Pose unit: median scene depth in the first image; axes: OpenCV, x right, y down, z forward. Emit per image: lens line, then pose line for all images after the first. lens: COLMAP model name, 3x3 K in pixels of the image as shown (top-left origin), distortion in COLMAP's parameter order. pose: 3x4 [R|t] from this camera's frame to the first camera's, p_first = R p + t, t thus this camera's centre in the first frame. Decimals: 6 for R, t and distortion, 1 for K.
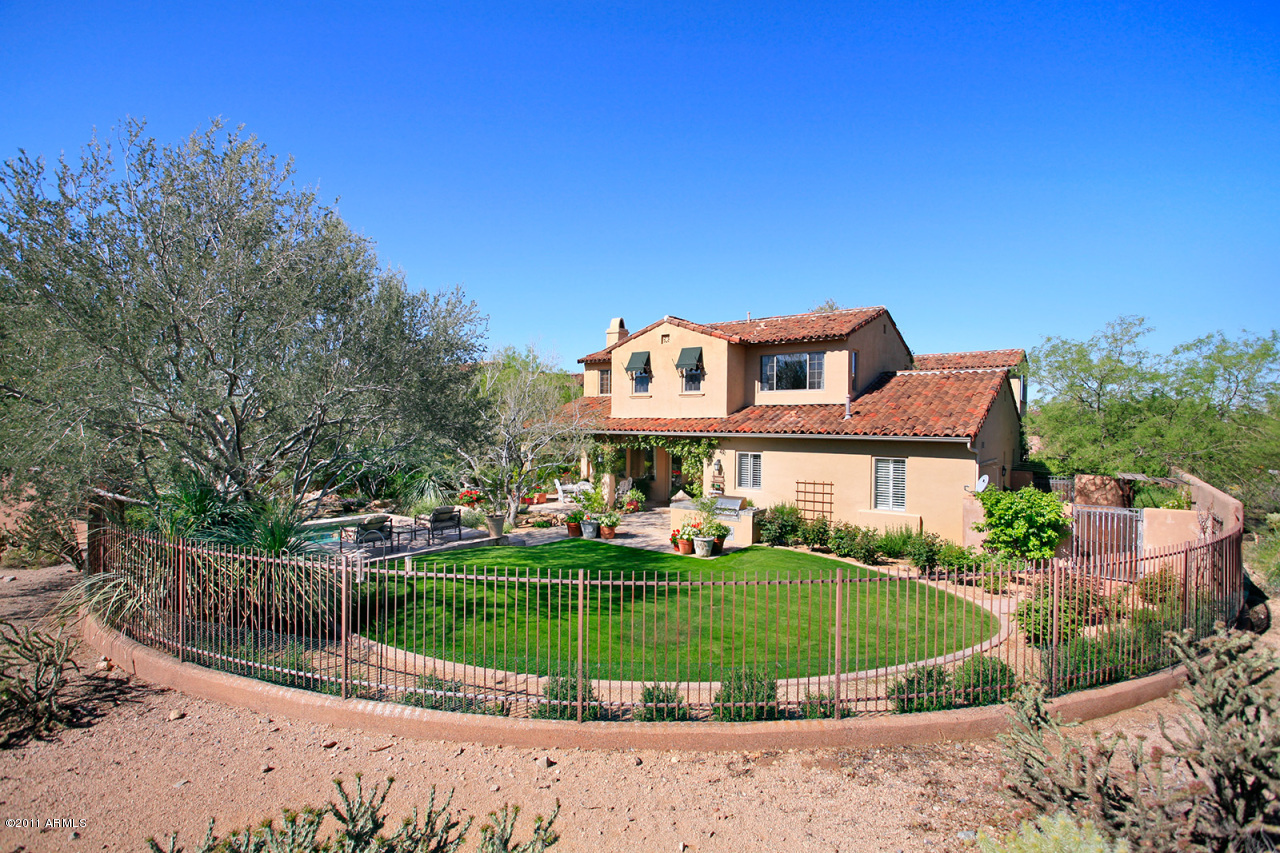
lens RADIAL K [[617.1, 0, 640.2], [0, 617.1, 427.3], [0, 0, 1]] dist [-0.045028, -0.000473]
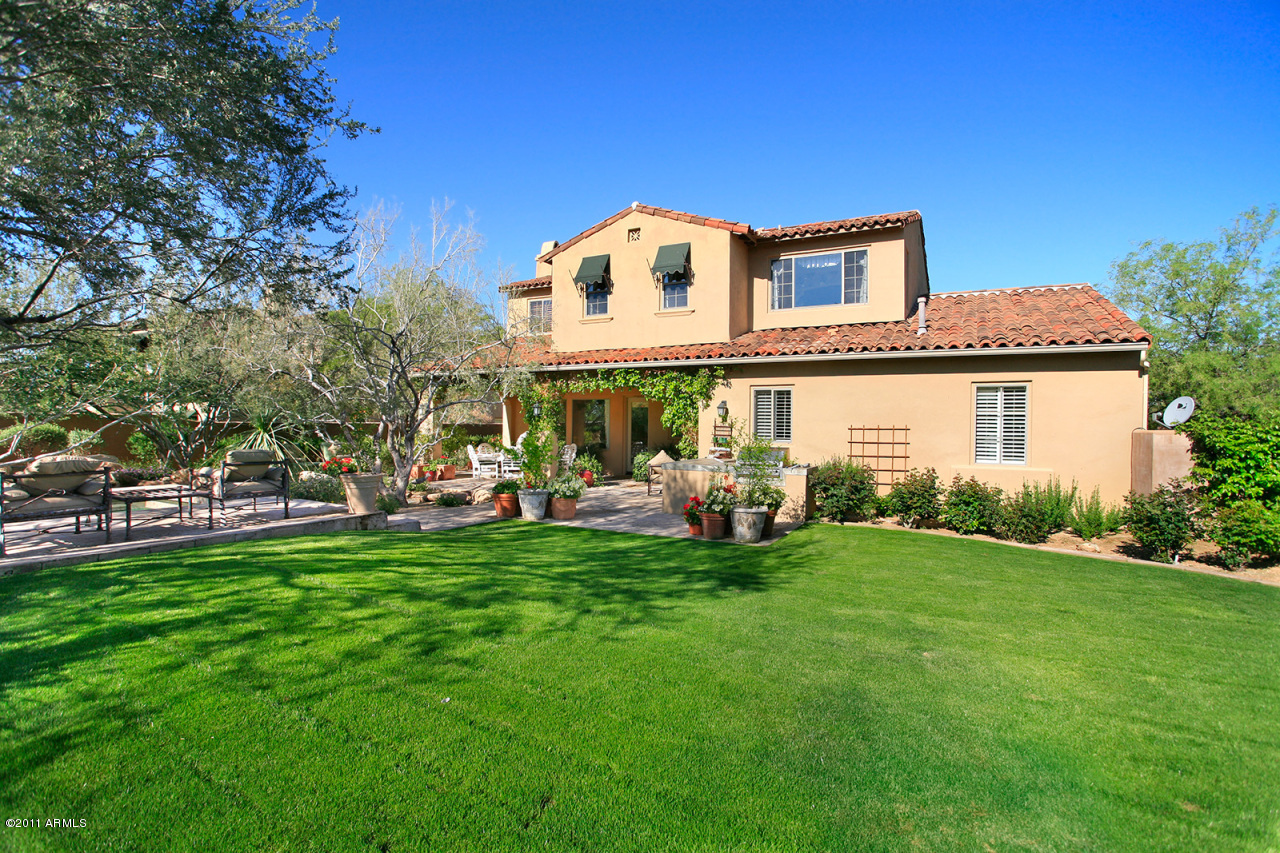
lens RADIAL K [[617.1, 0, 639.5], [0, 617.1, 426.9], [0, 0, 1]] dist [-0.045028, -0.000473]
pose [[0.988932, -0.000476, 0.148369, -0.059639], [0.000511, 1.000000, -0.000201, 0.078708], [-0.148369, 0.000275, 0.988932, 0.340366]]
